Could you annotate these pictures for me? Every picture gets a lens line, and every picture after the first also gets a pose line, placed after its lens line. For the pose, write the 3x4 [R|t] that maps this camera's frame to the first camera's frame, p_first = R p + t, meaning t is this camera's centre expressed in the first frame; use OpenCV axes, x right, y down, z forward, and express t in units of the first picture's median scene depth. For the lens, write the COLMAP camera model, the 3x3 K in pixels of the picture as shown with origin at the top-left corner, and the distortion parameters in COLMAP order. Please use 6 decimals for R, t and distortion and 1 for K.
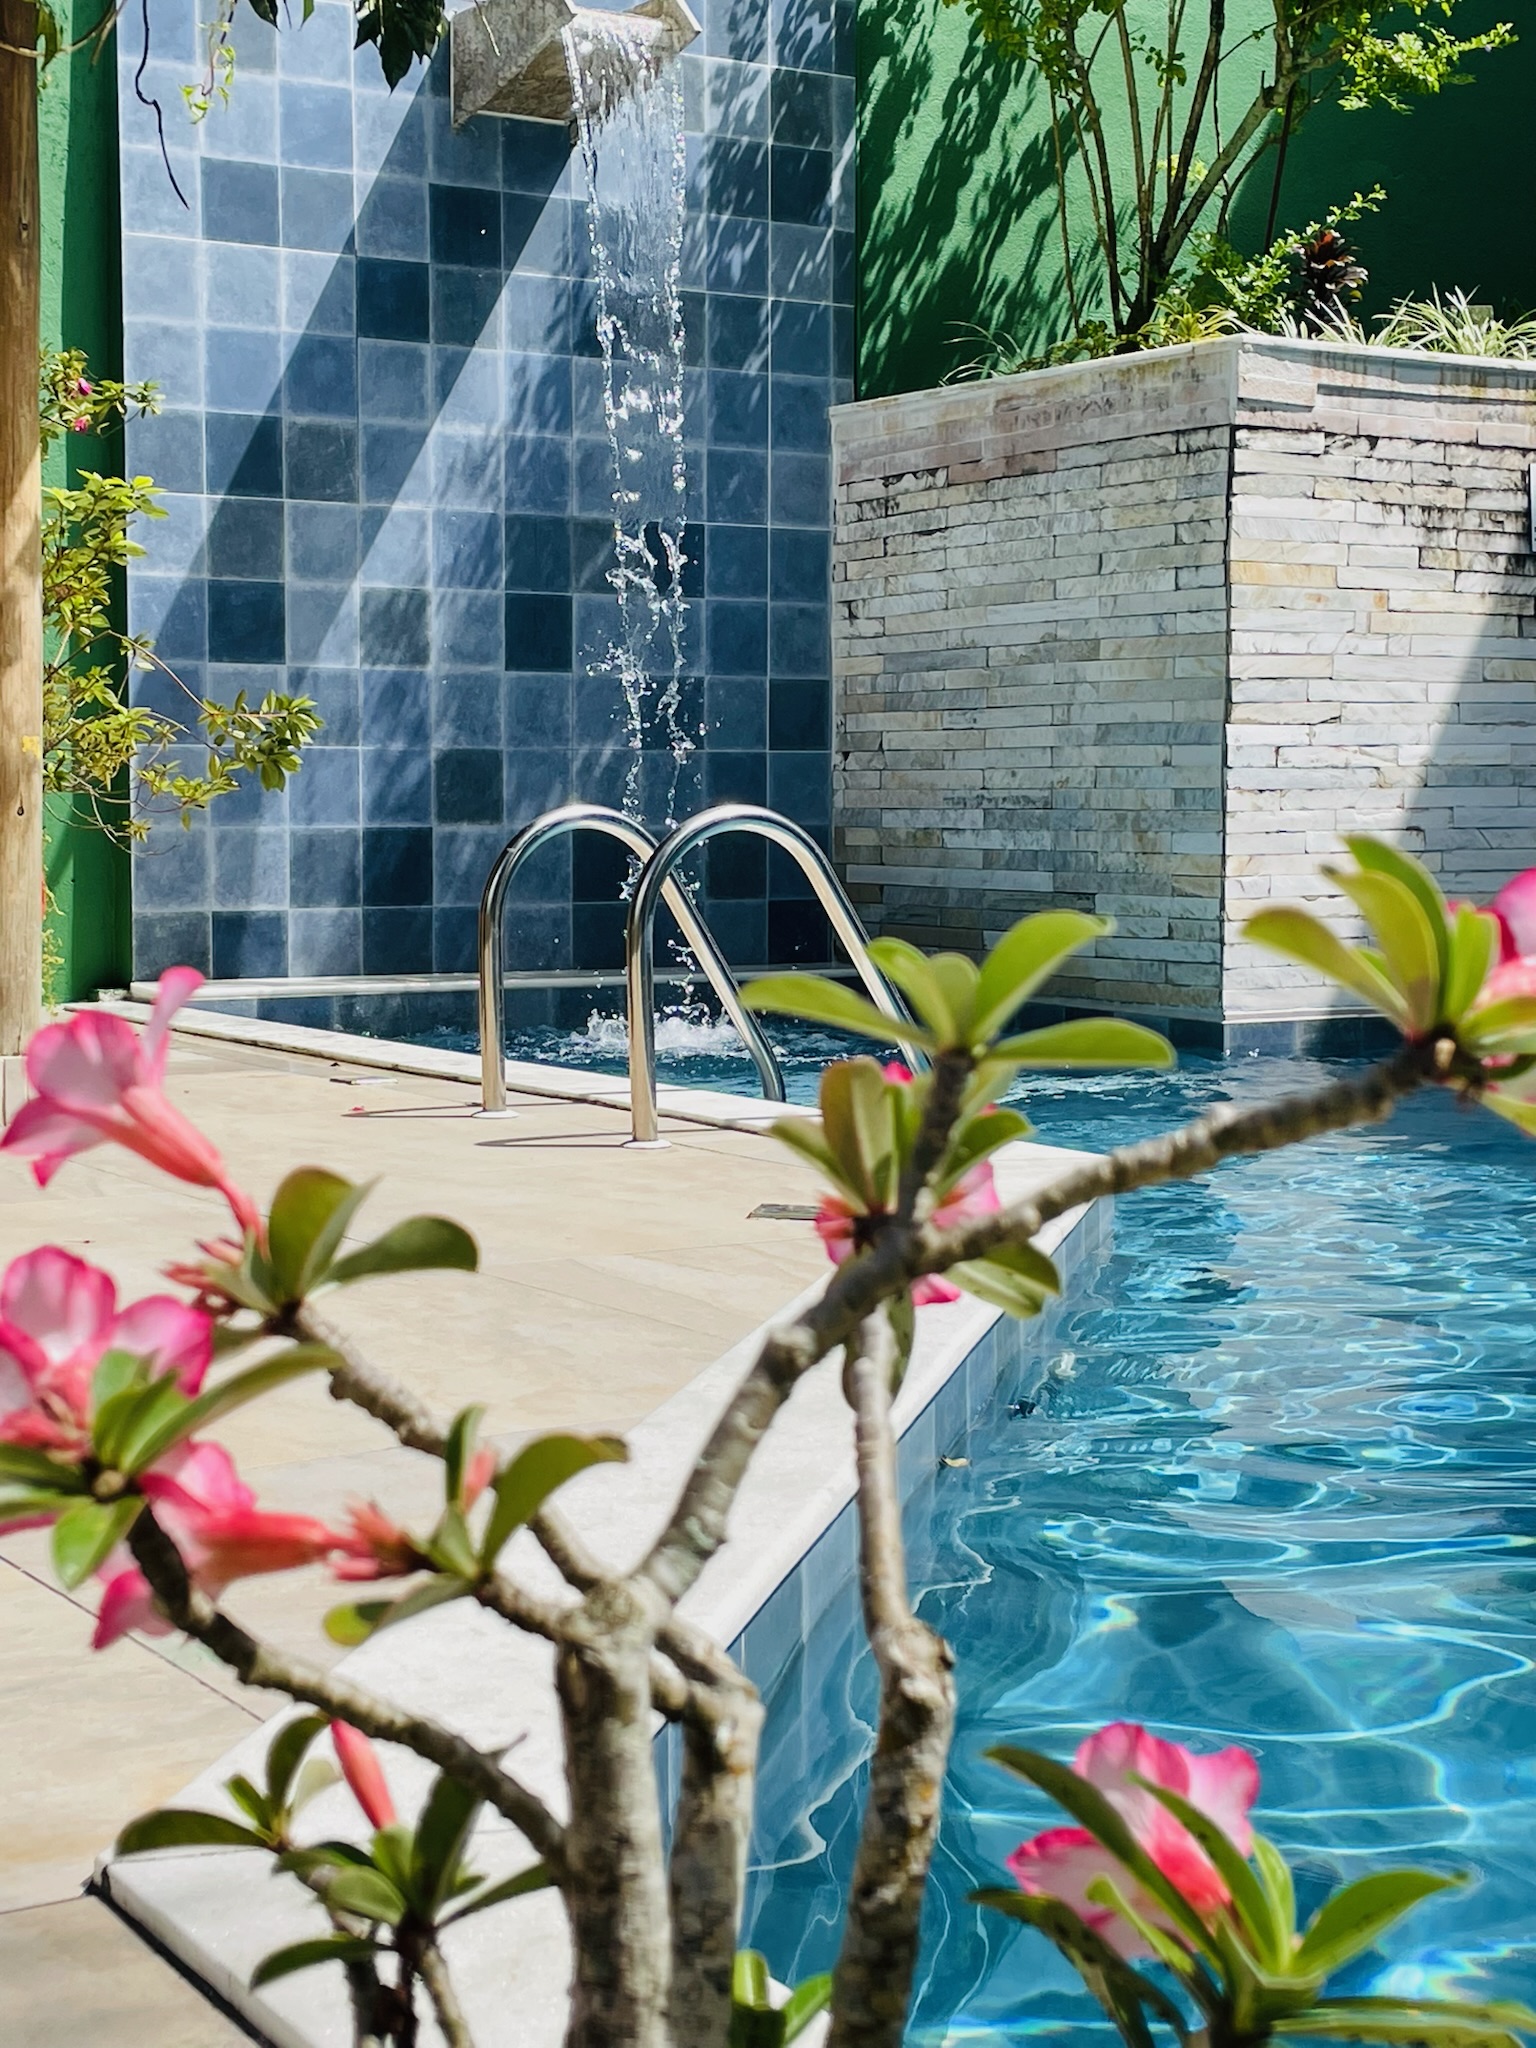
lens RADIAL K [[3143.4, 0, 766.0], [0, 3143.4, 967.1], [0, 0, 1]] dist [0.150818, -0.195730]
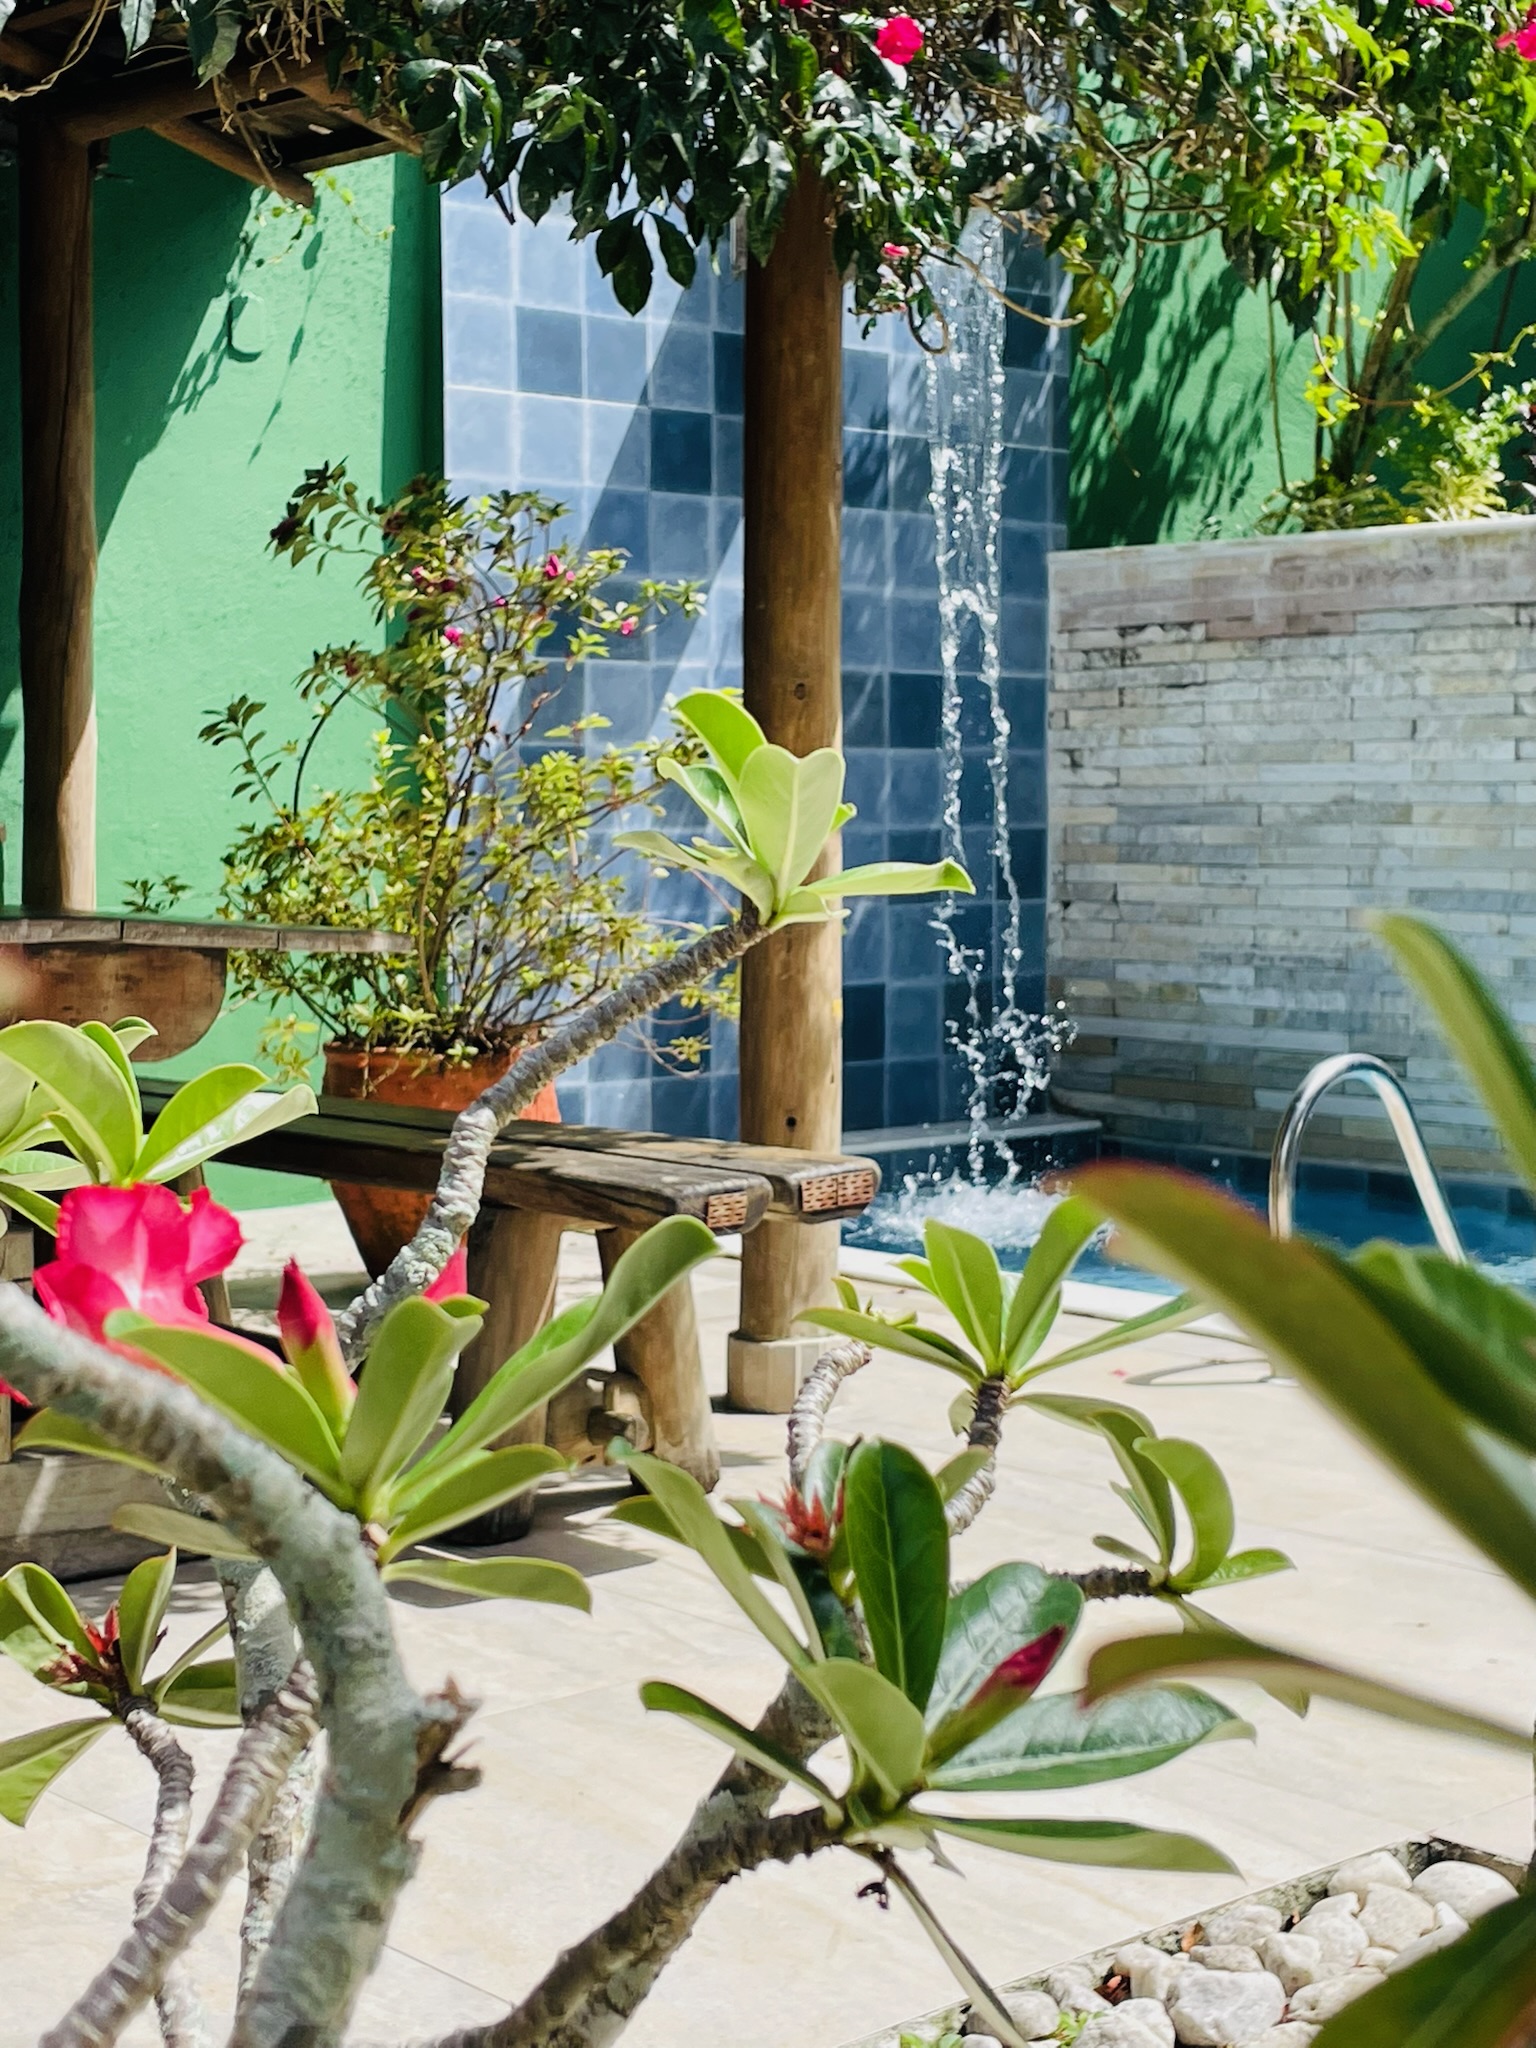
lens RADIAL K [[3143.4, 0, 766.0], [0, 3143.4, 967.1], [0, 0, 1]] dist [0.150818, -0.195730]
pose [[0.984294, -0.011410, 0.176170, -0.261099], [0.012180, 0.999920, -0.003291, -0.049436], [-0.176118, 0.005385, 0.984354, 0.048530]]
